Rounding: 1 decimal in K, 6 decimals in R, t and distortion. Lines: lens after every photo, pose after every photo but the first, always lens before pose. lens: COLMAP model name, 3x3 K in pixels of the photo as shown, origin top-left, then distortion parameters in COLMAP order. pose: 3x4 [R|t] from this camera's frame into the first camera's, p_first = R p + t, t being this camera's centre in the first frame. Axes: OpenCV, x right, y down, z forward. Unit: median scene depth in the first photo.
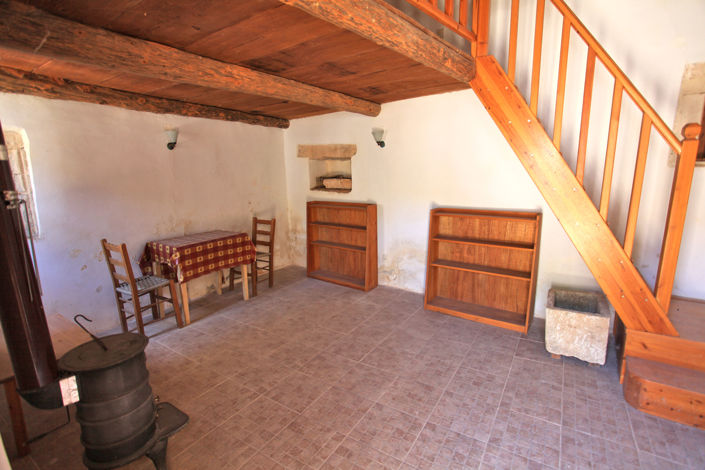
lens RADIAL K [[339.0, 0, 347.1], [0, 339.0, 237.3], [0, 0, 1]] dist [-0.040759, 0.005072]
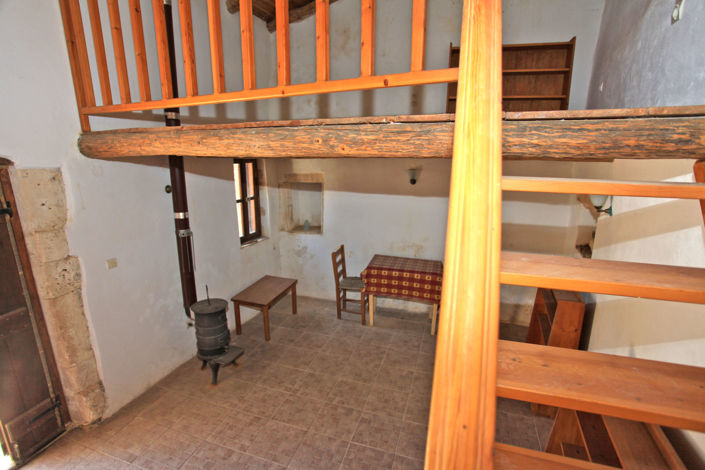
lens RADIAL K [[339.0, 0, 354.2], [0, 339.0, 237.6], [0, 0, 1]] dist [-0.040759, 0.005072]
pose [[0.273438, 0.246171, -0.929856, 0.640412], [-0.203360, 0.959640, 0.194255, -0.307705], [0.940147, 0.135979, 0.312464, 0.521631]]
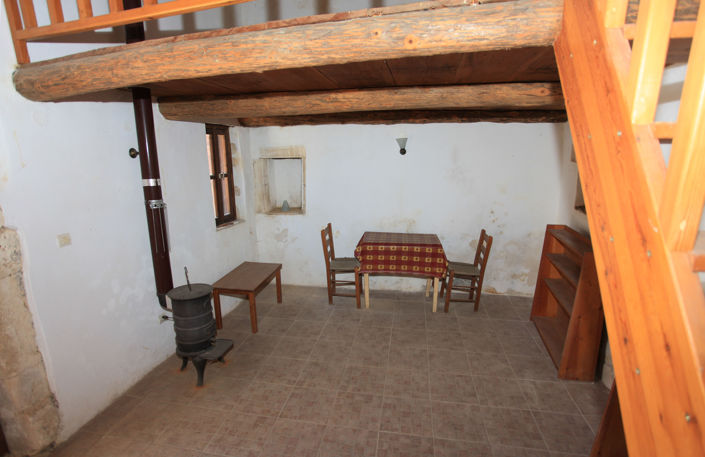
lens RADIAL K [[343.1, 0, 355.7], [0, 343.1, 230.6], [0, 0, 1]] dist [-0.030700, 0.007491]
pose [[0.407939, 0.210289, -0.888462, 0.531959], [-0.179009, 0.972649, 0.148022, -0.179956], [0.895289, 0.098659, 0.434425, 0.443705]]
